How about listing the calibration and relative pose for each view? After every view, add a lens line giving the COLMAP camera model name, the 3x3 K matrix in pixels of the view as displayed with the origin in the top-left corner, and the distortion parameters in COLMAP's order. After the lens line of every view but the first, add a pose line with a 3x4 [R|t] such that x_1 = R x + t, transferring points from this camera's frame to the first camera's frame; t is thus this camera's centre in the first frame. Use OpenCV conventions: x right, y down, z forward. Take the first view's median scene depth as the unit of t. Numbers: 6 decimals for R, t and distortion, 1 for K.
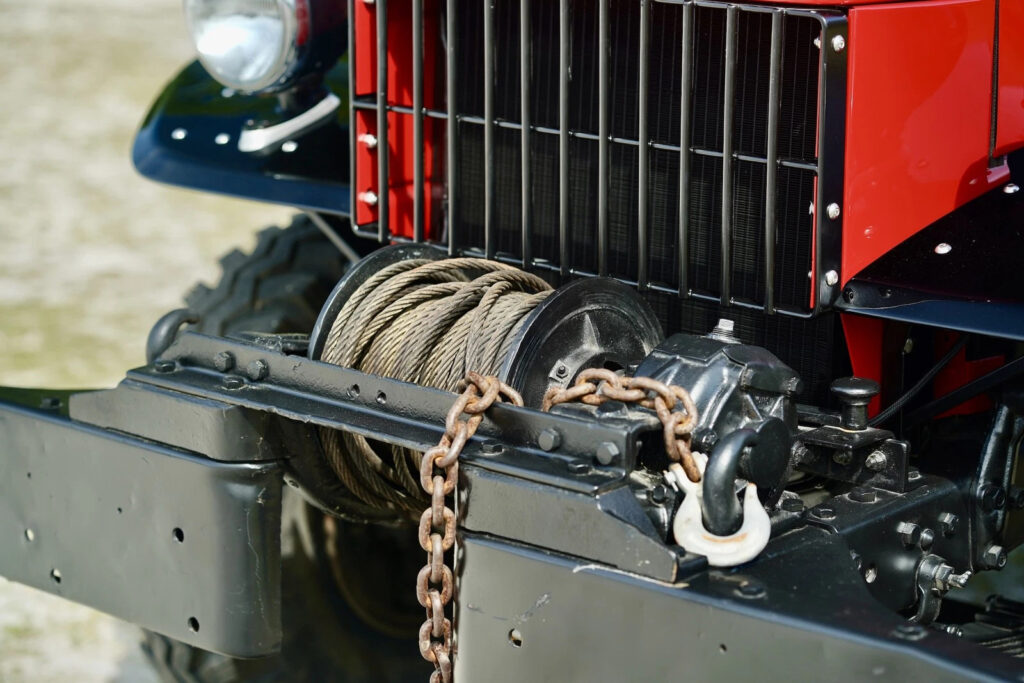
lens RADIAL K [[2741.0, 0, 512.0], [0, 2741.0, 341.5], [0, 0, 1]] dist [0.204004, 0.189600]
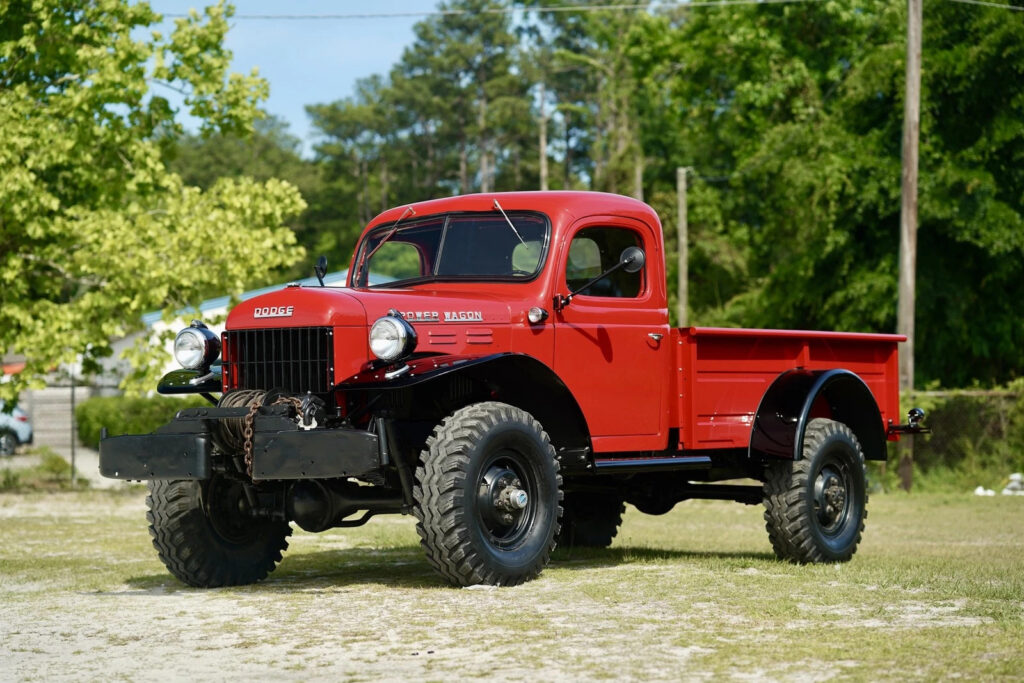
lens RADIAL K [[2741.0, 0, 512.0], [0, 2741.0, 341.5], [0, 0, 1]] dist [0.204004, 0.189600]
pose [[0.993584, -0.015810, 0.111989, -0.101275], [0.042835, 0.969021, -0.243234, 1.064720], [-0.104674, 0.246470, 0.963481, -3.573347]]
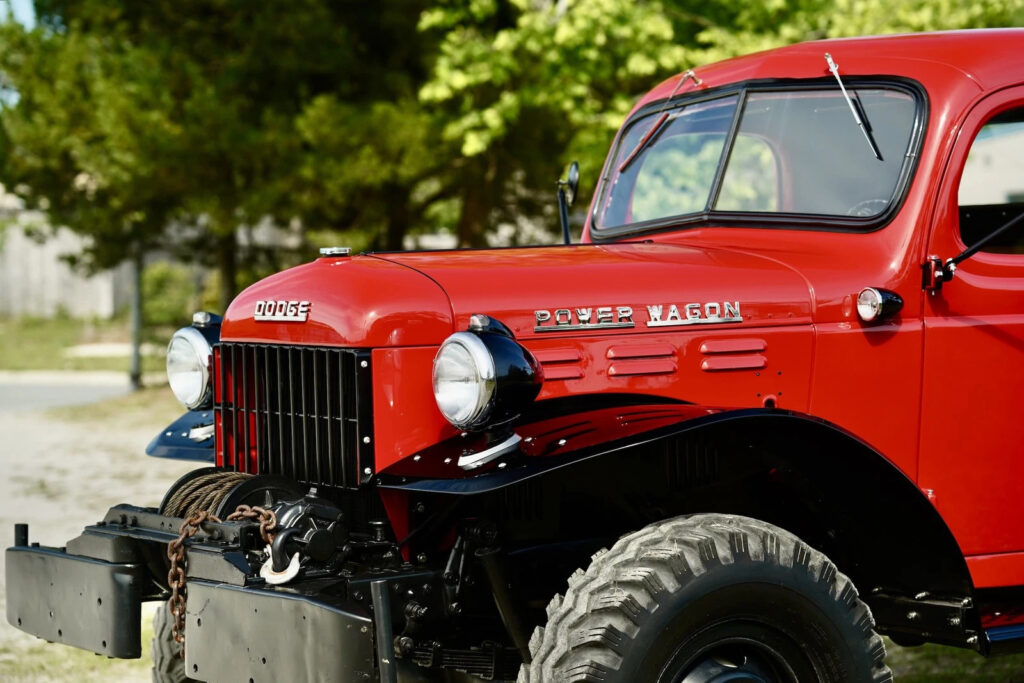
lens RADIAL K [[2741.0, 0, 512.0], [0, 2741.0, 341.5], [0, 0, 1]] dist [0.204004, 0.189600]
pose [[0.976955, -0.010119, -0.213203, 0.707141], [-0.028166, 0.984028, -0.175771, 0.260399], [0.211576, 0.177725, 0.961067, -1.113564]]
